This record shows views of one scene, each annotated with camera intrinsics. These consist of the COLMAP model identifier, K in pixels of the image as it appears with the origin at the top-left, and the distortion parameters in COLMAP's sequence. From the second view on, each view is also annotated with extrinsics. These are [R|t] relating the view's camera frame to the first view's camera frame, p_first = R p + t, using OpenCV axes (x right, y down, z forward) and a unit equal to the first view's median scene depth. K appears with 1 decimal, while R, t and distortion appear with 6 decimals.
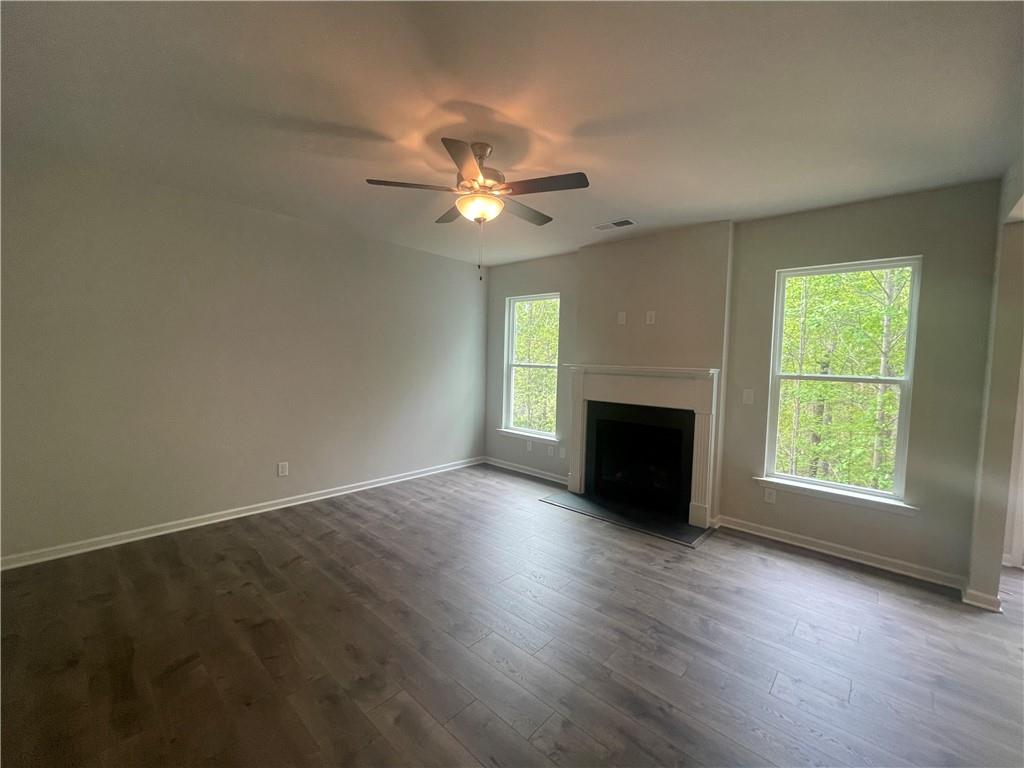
lens RADIAL K [[419.2, 0, 512.2], [0, 419.2, 384.7], [0, 0, 1]] dist [-0.003300, -0.000285]
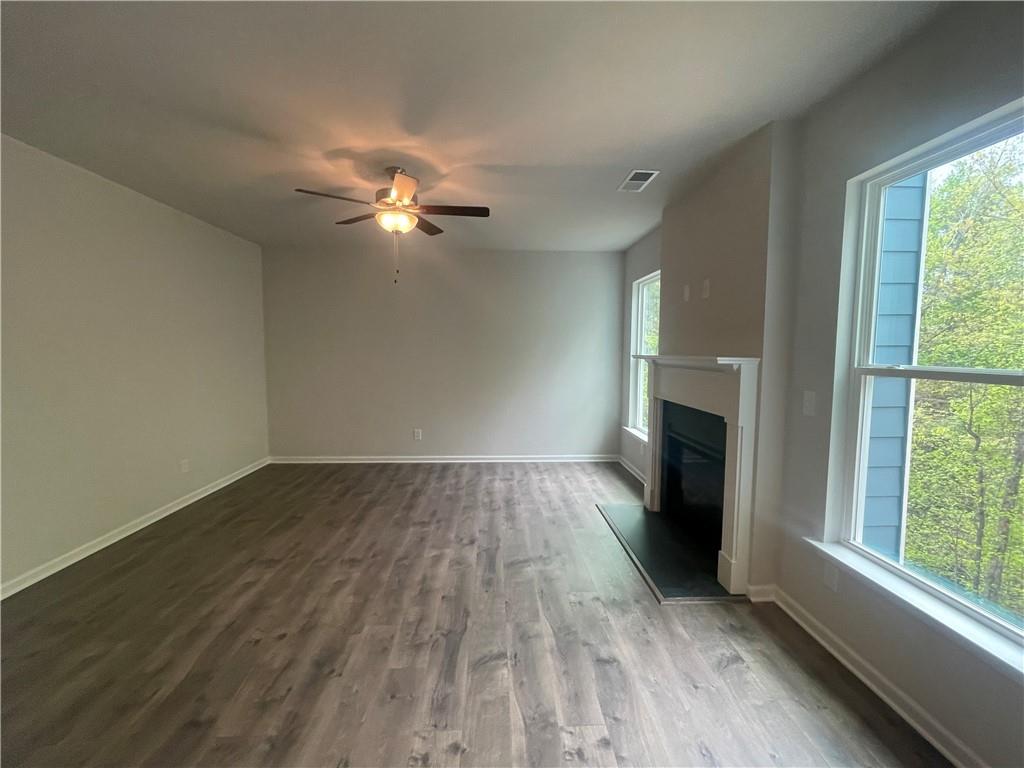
lens RADIAL K [[419.2, 0, 512.0], [0, 419.2, 381.3], [0, 0, 1]] dist [-0.003300, -0.000285]
pose [[0.706398, 0.029413, -0.707204, 0.639862], [-0.029915, 0.999484, 0.011688, 0.003995], [0.707183, 0.012900, 0.706913, 0.254447]]
